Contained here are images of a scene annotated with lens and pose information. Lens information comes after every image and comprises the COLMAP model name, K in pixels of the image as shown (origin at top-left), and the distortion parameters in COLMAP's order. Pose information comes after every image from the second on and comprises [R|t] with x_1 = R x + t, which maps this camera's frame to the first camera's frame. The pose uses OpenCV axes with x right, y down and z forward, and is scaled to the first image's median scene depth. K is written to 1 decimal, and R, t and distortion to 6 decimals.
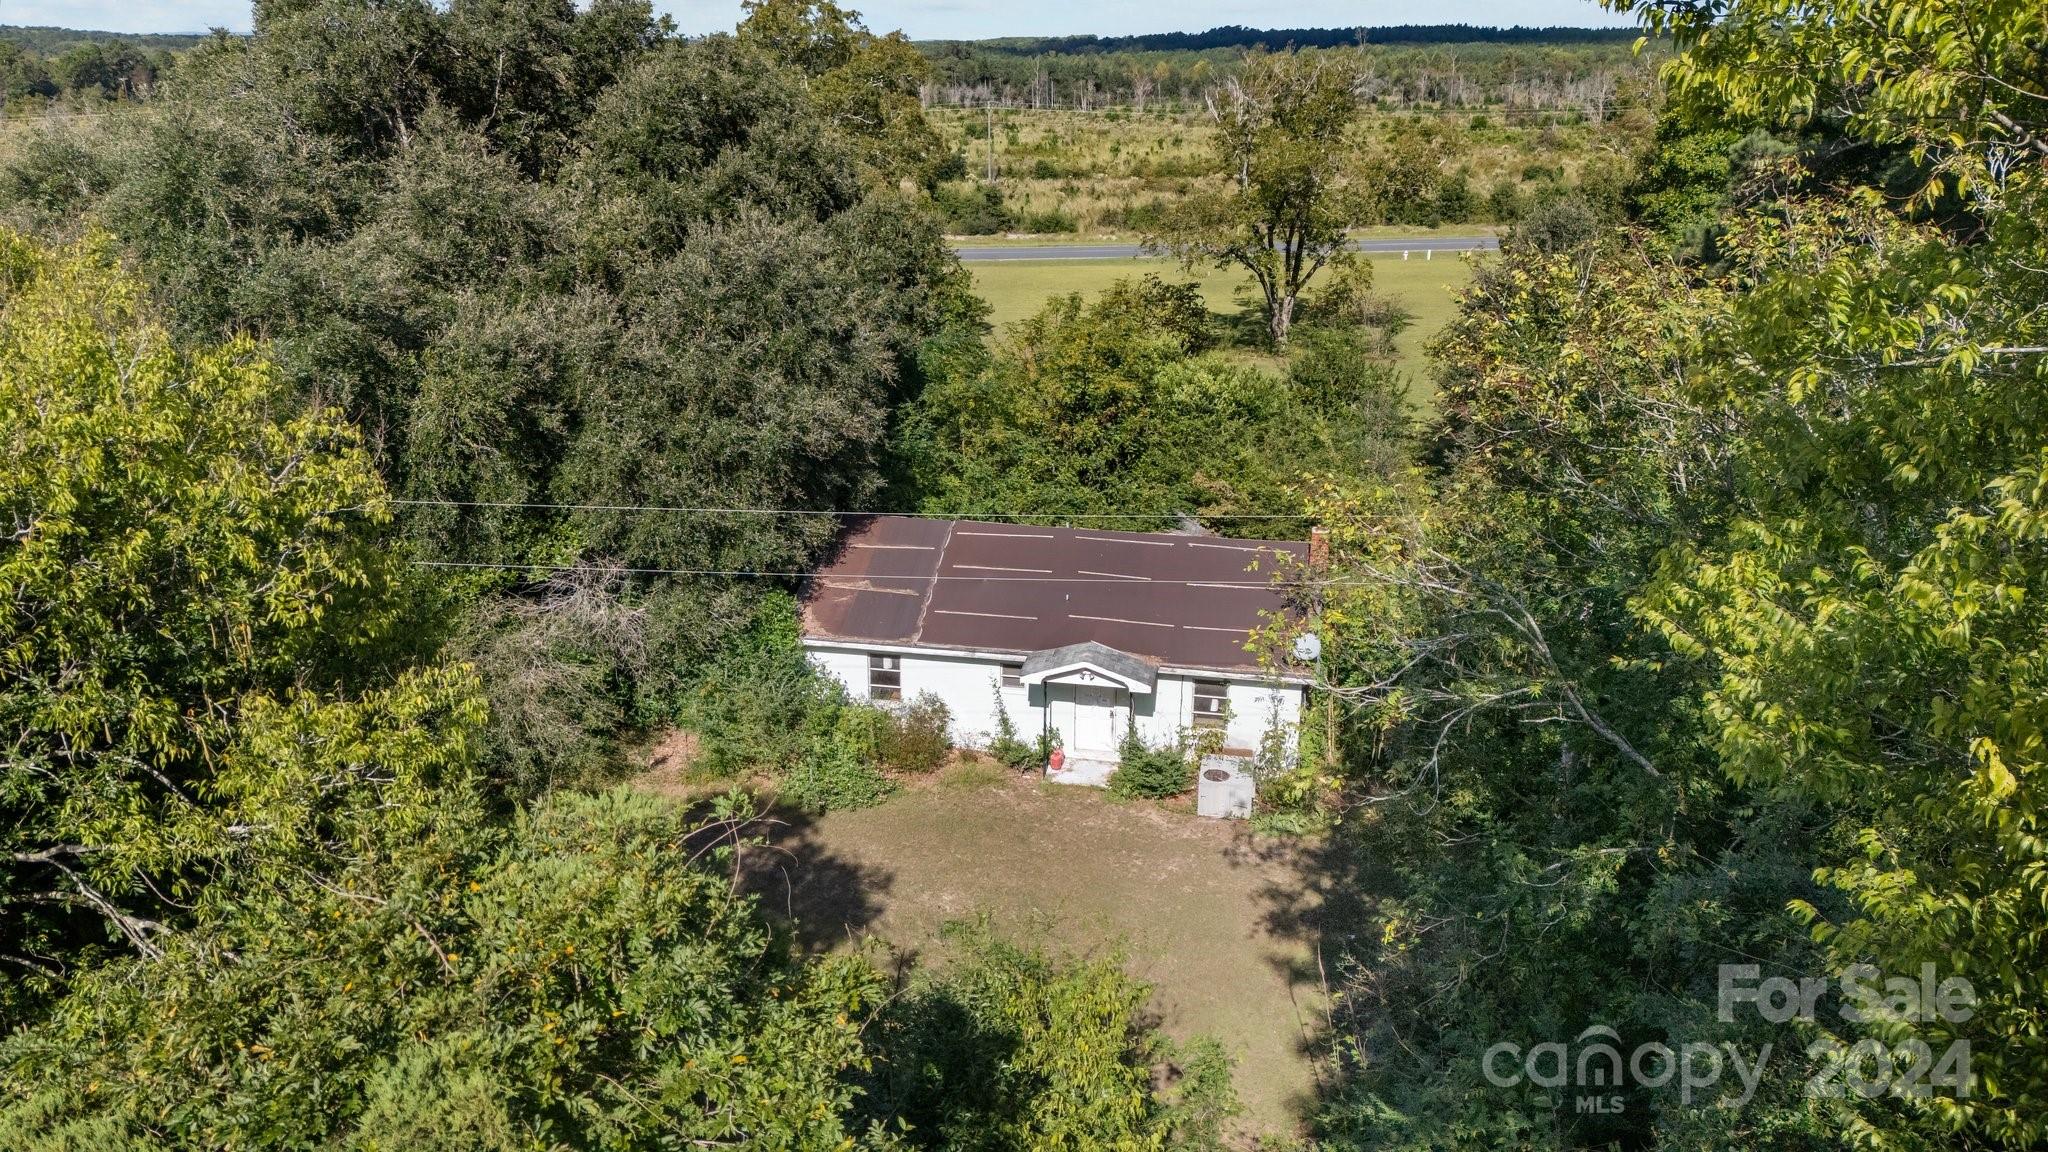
lens RADIAL K [[1478.6, 0, 1022.6], [0, 1478.6, 577.2], [0, 0, 1]] dist [0.051594, -0.041627]
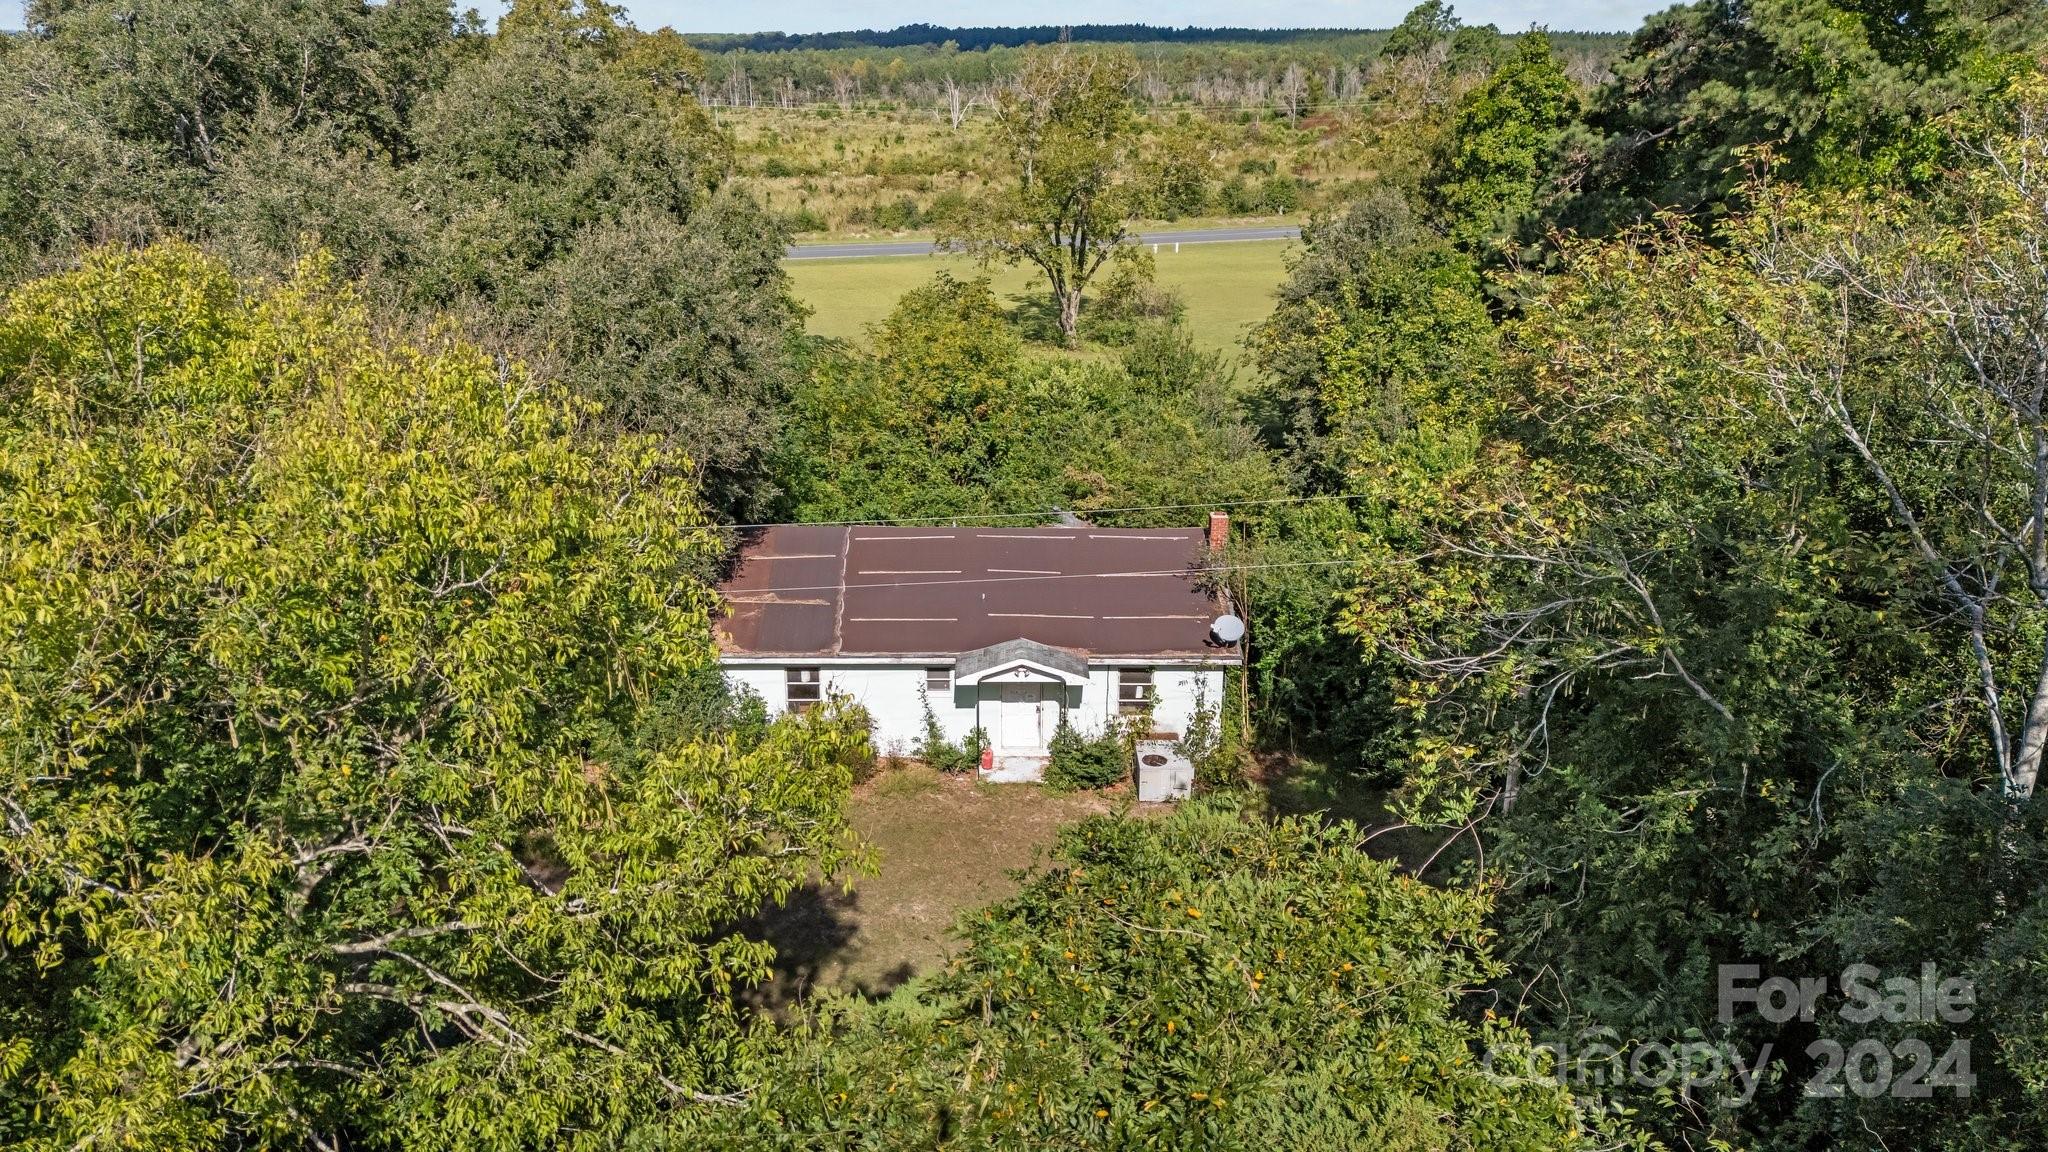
lens RADIAL K [[1478.6, 0, 1022.2], [0, 1478.6, 580.5], [0, 0, 1]] dist [0.051594, -0.041627]
pose [[0.981131, -0.064722, 0.182190, -0.105182], [0.064075, 0.997900, 0.009440, -0.004080], [-0.182419, 0.002412, 0.983218, 0.011137]]
